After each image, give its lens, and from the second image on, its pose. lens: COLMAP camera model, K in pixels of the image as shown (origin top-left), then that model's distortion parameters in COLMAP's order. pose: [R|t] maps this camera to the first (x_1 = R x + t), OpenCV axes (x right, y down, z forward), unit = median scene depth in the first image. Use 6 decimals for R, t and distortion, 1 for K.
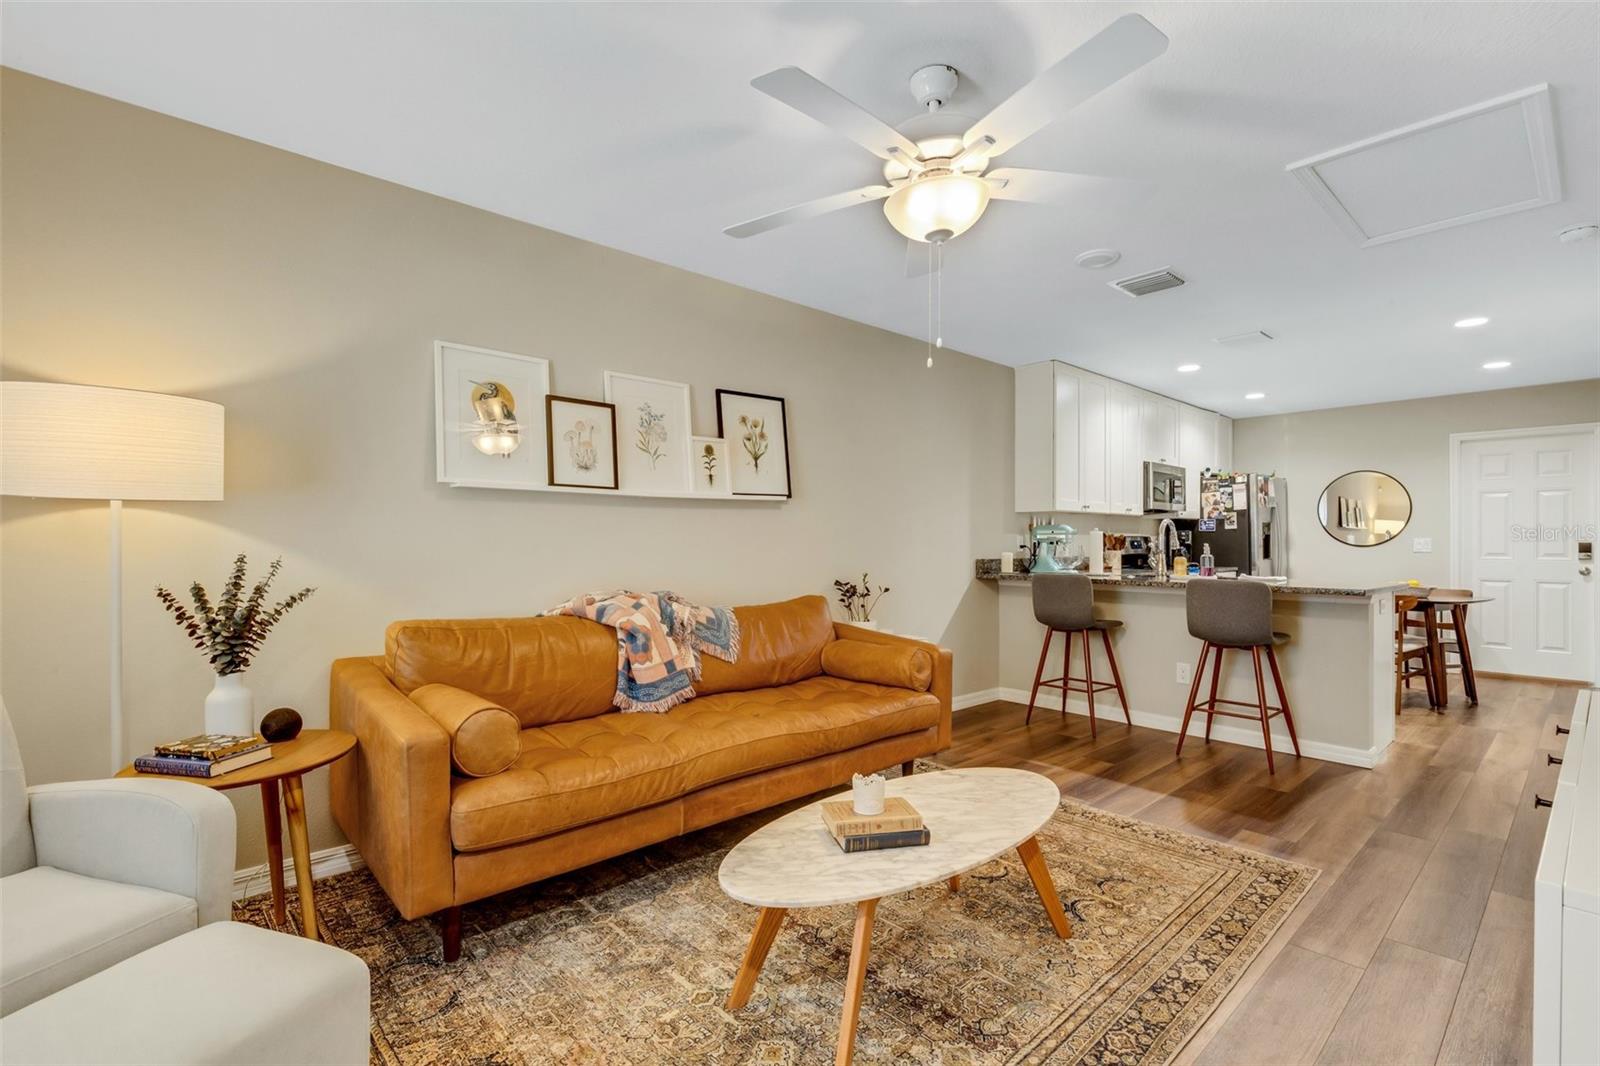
lens RADIAL K [[767.4, 0, 729.7], [0, 767.4, 538.9], [0, 0, 1]] dist [0.000520, 0.000845]
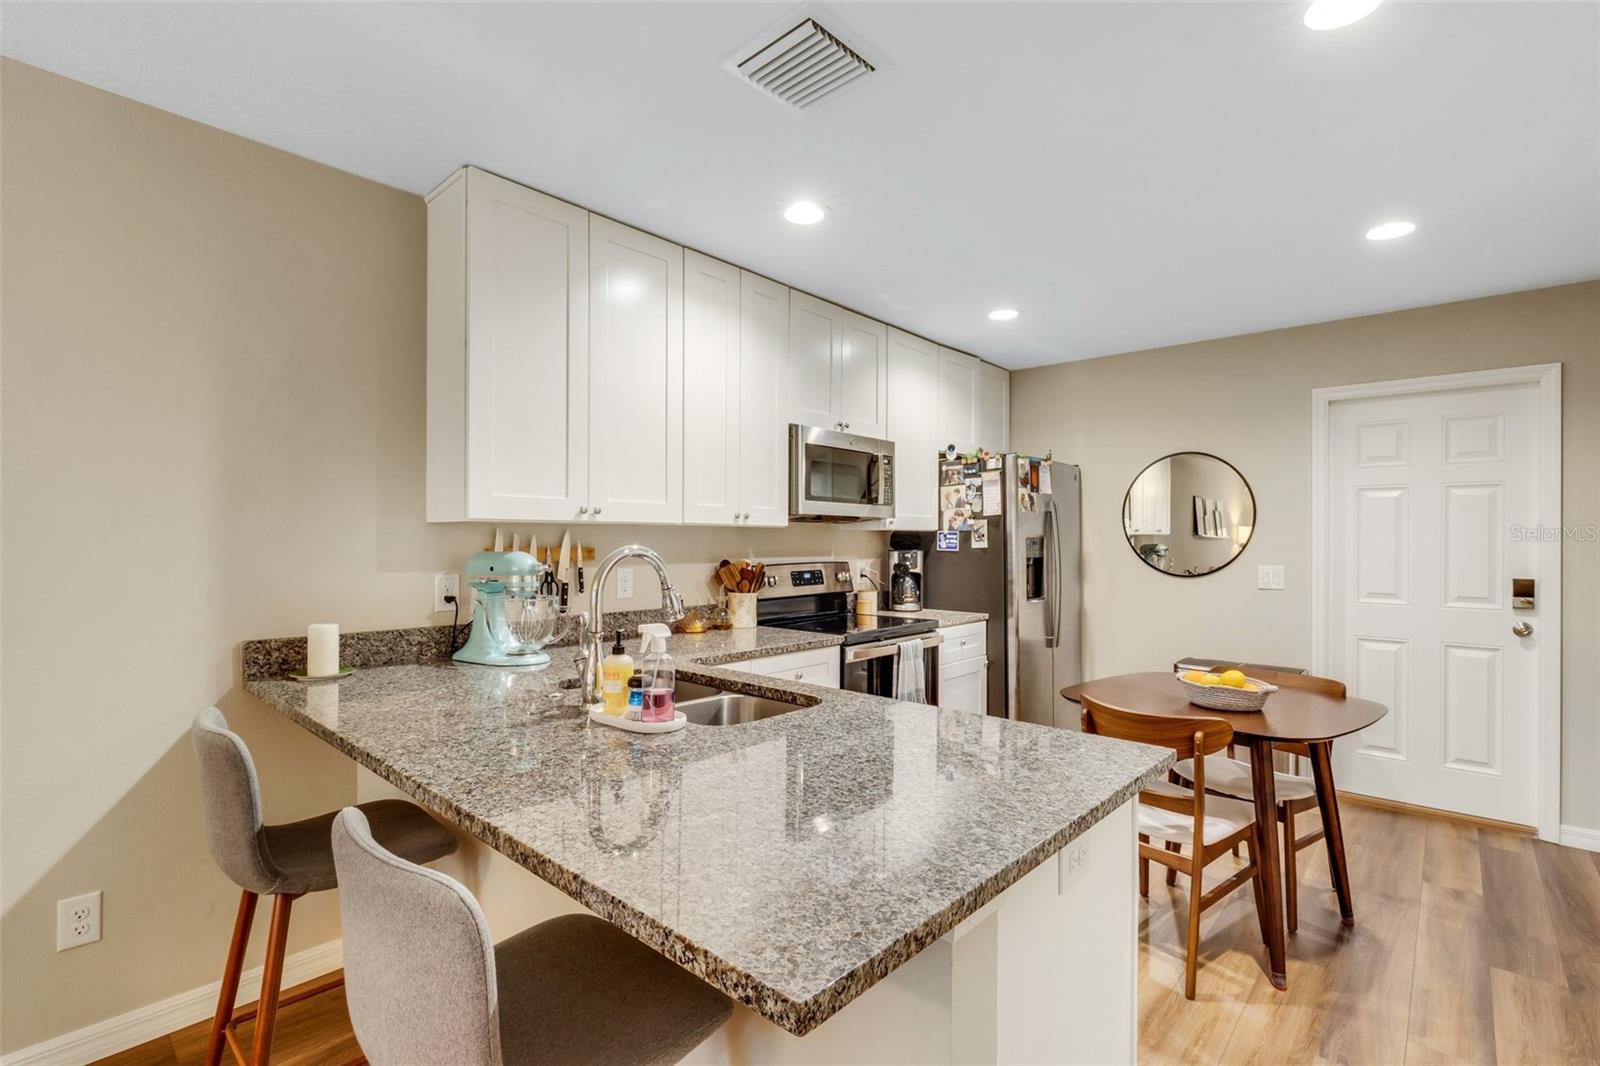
lens RADIAL K [[743.5, 0, 797.2], [0, 743.5, 538.8], [0, 0, 1]] dist [0.000021, 0.000307]
pose [[0.991290, 0.000950, 0.131695, 0.442659], [-0.001592, 0.999987, 0.004770, -0.022860], [-0.131689, -0.004938, 0.991279, 0.457643]]
